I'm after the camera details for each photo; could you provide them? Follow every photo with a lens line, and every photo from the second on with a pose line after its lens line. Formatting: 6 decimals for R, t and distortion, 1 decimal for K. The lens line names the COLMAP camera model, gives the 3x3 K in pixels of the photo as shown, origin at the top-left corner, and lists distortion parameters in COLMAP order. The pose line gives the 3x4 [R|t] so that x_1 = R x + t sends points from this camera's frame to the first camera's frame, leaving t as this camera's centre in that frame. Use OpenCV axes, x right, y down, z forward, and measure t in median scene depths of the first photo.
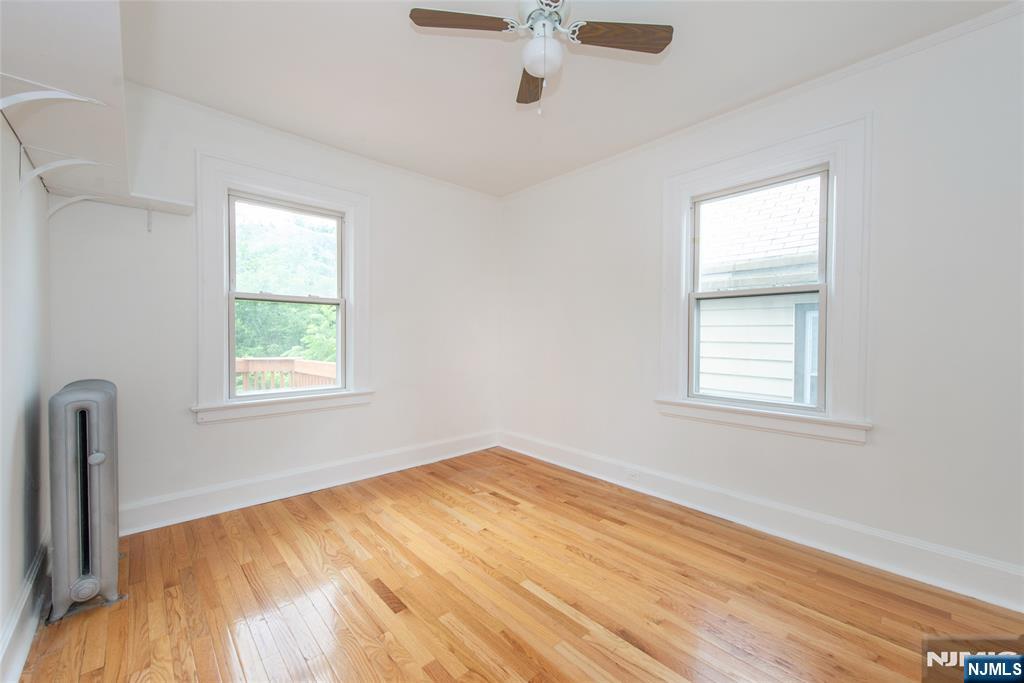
lens RADIAL K [[409.9, 0, 512.0], [0, 409.9, 341.5], [0, 0, 1]] dist [-0.000950, -0.000260]
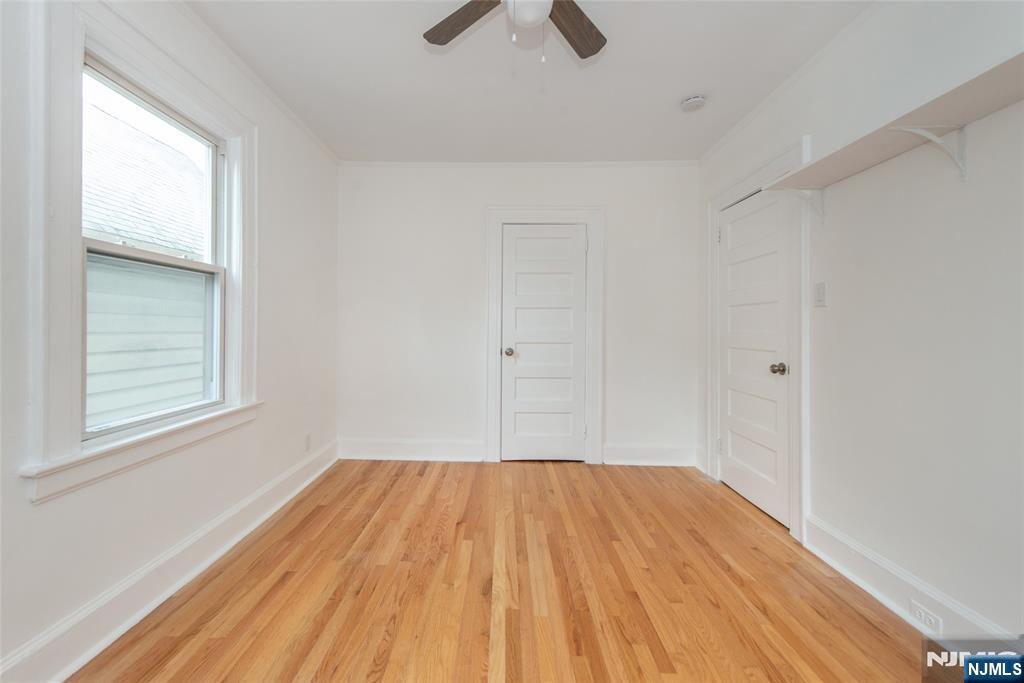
lens RADIAL K [[411.9, 0, 511.1], [0, 411.9, 324.6], [0, 0, 1]] dist [-0.002063, -0.000296]
pose [[-0.740790, -0.000567, 0.671737, -0.468482], [0.006341, 0.999949, 0.007837, -0.013252], [-0.671707, 0.010066, -0.740748, 1.598581]]
